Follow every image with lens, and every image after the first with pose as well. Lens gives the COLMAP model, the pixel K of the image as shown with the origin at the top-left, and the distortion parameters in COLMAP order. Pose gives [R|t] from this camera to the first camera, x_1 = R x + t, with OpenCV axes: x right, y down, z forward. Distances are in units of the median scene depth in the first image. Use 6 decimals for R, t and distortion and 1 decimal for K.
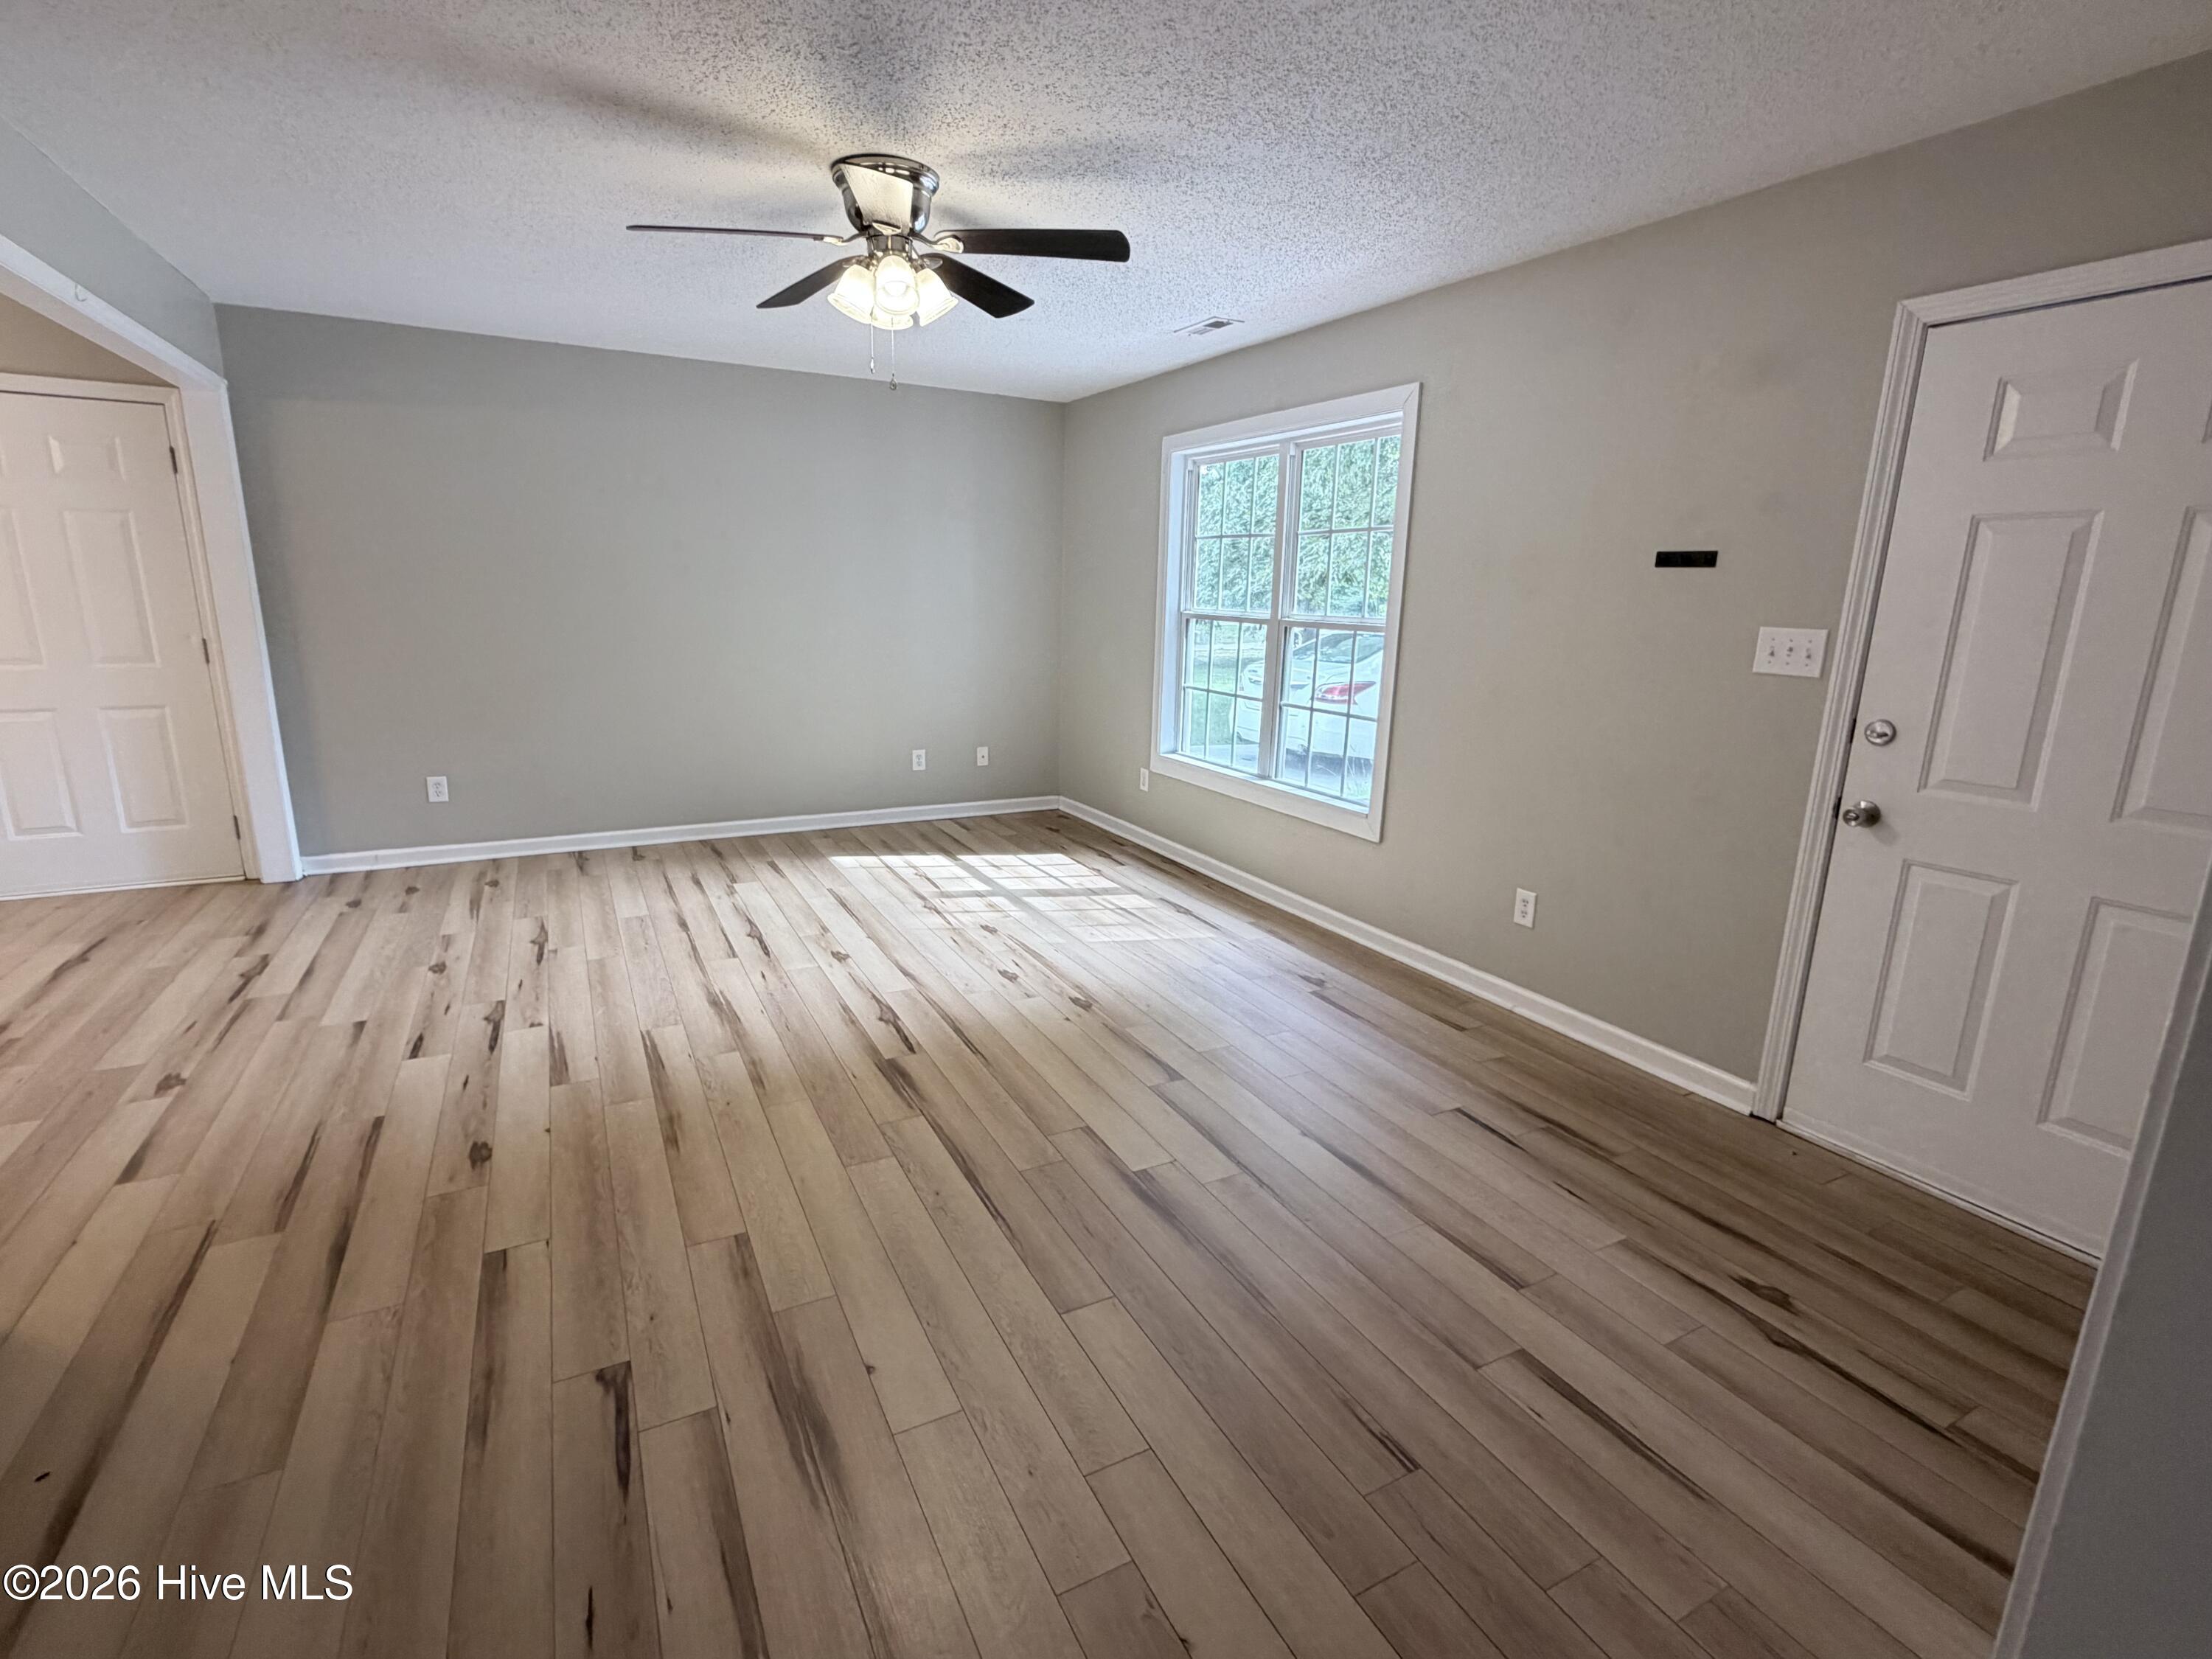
lens RADIAL K [[1027.4, 0, 1106.0], [0, 1027.4, 829.5], [0, 0, 1]] dist [0.002719, 0.000183]
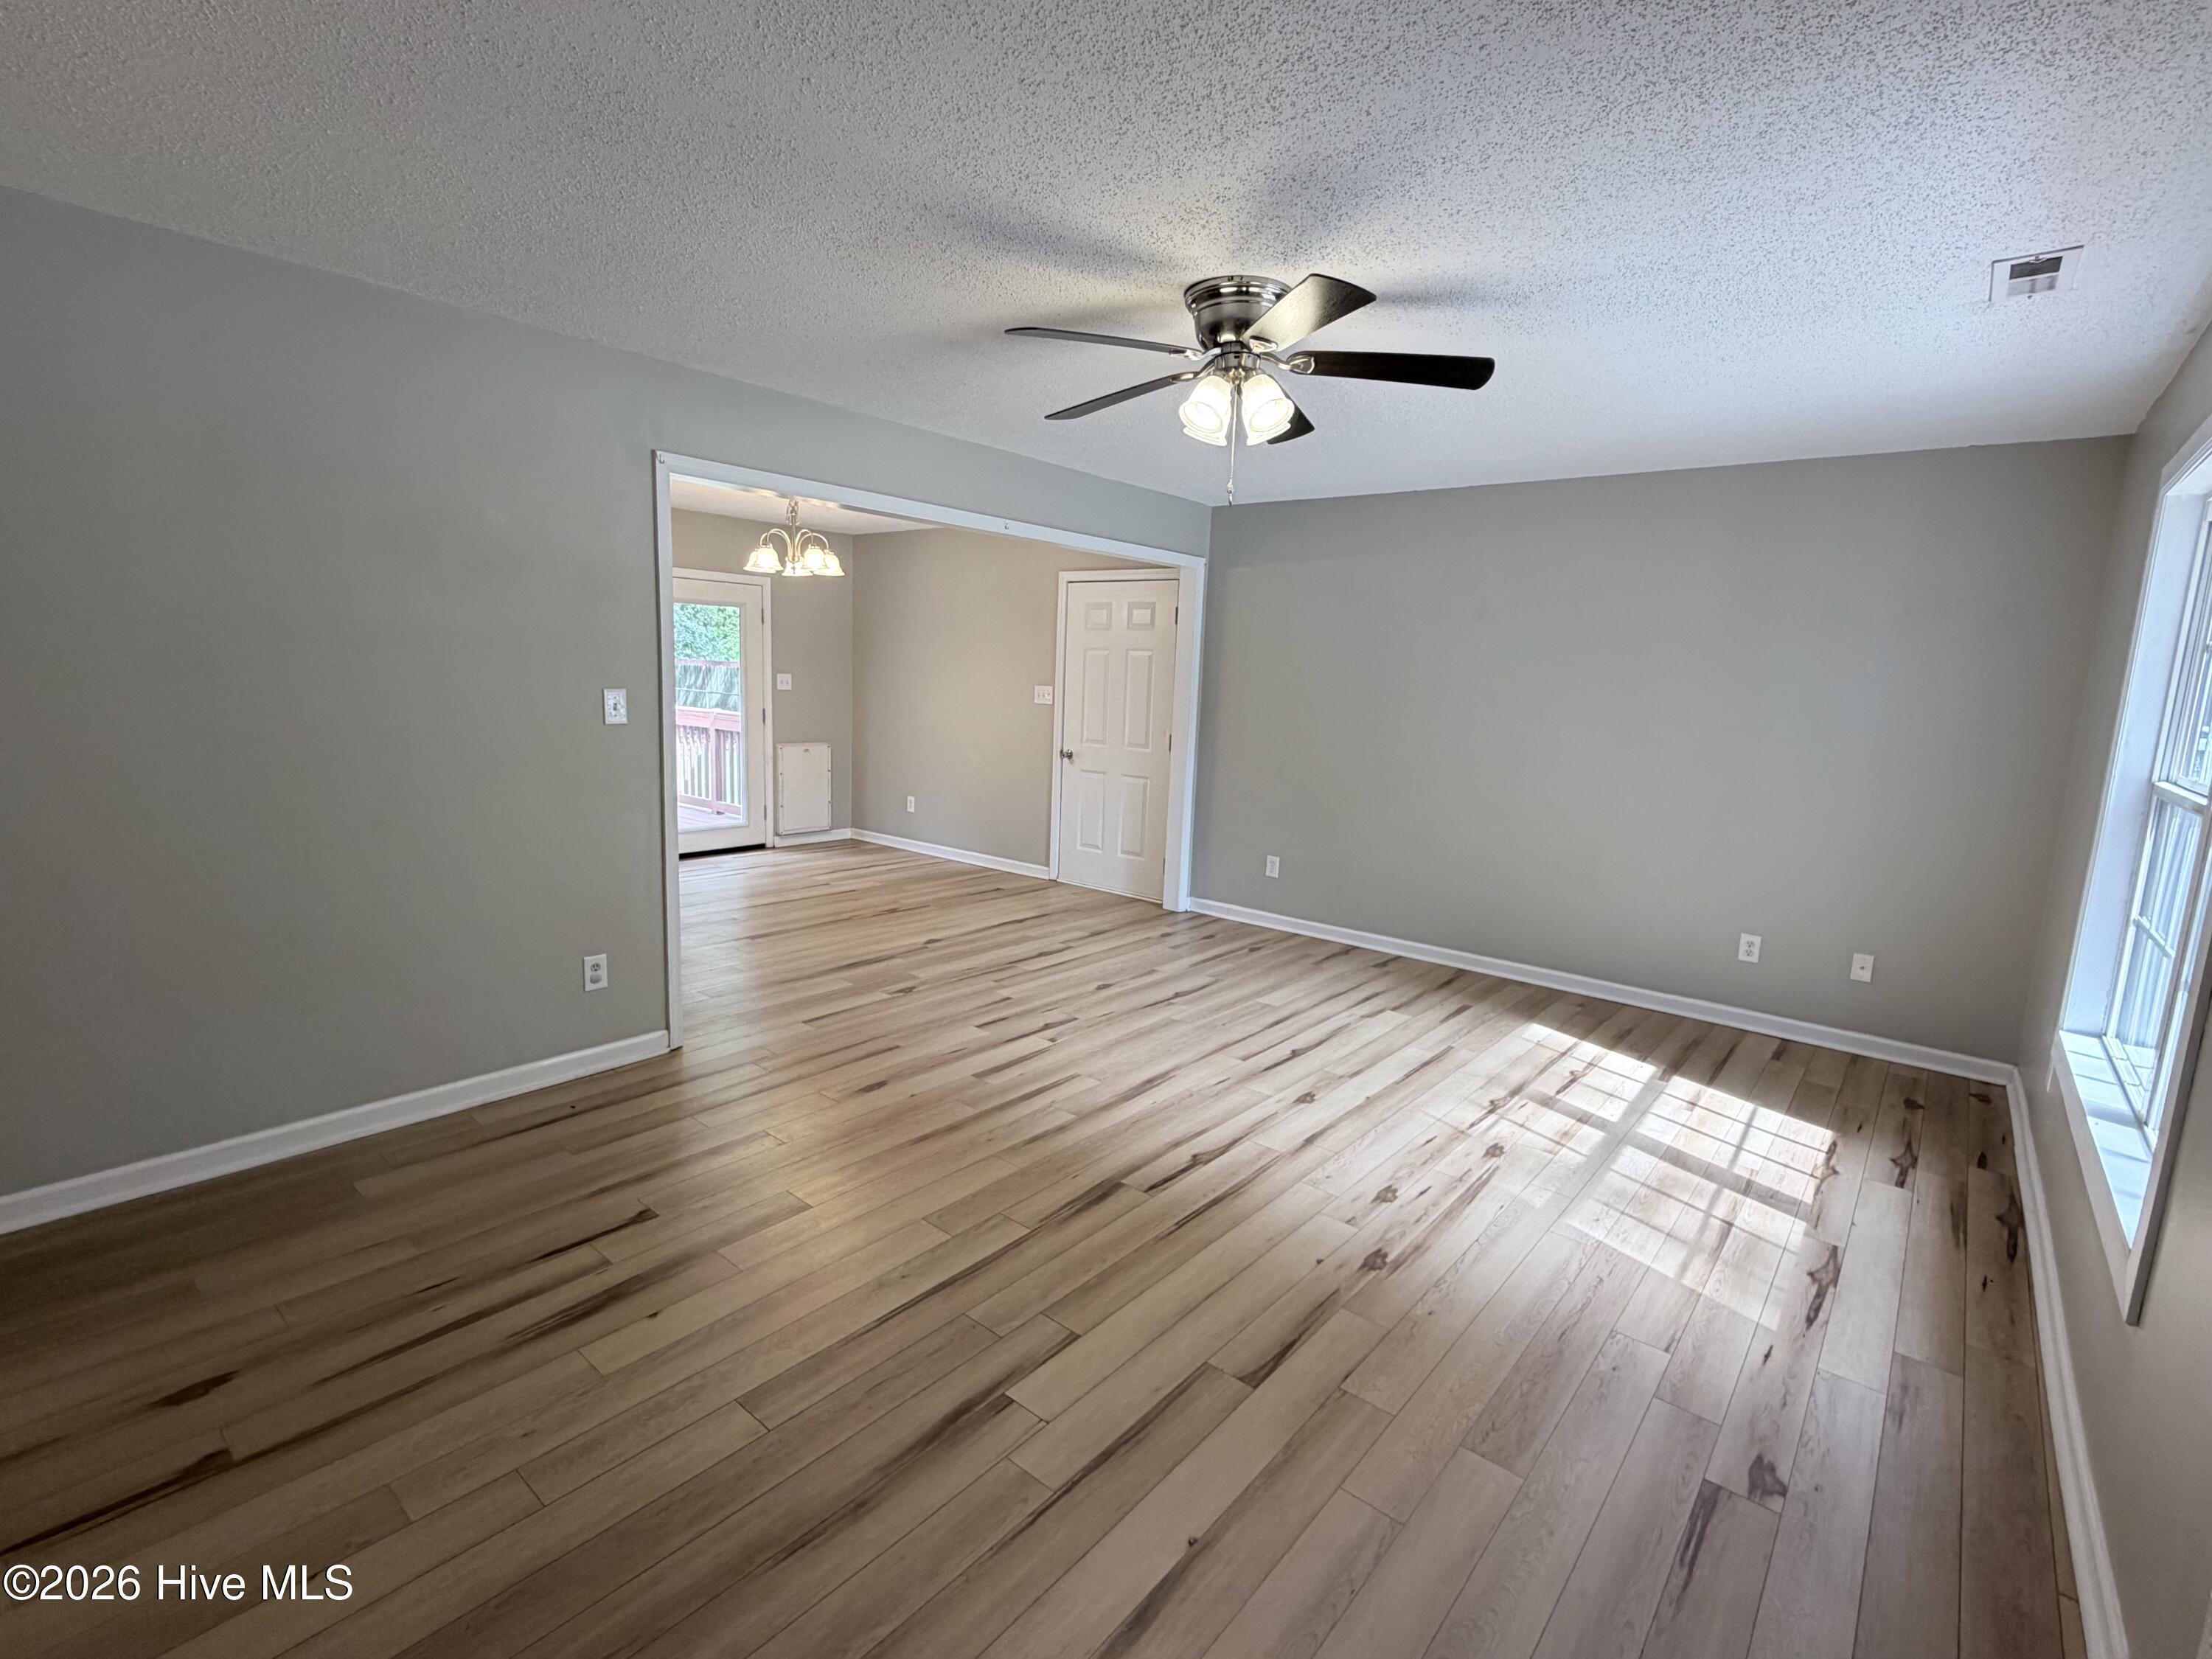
lens RADIAL K [[1027.4, 0, 1106.0], [0, 1027.4, 829.5], [0, 0, 1]] dist [0.002719, 0.000183]
pose [[0.387480, 0.135224, -0.911907, 0.470522], [-0.245442, 0.968613, 0.039341, -0.101041], [0.888604, 0.208577, 0.408507, 0.397459]]
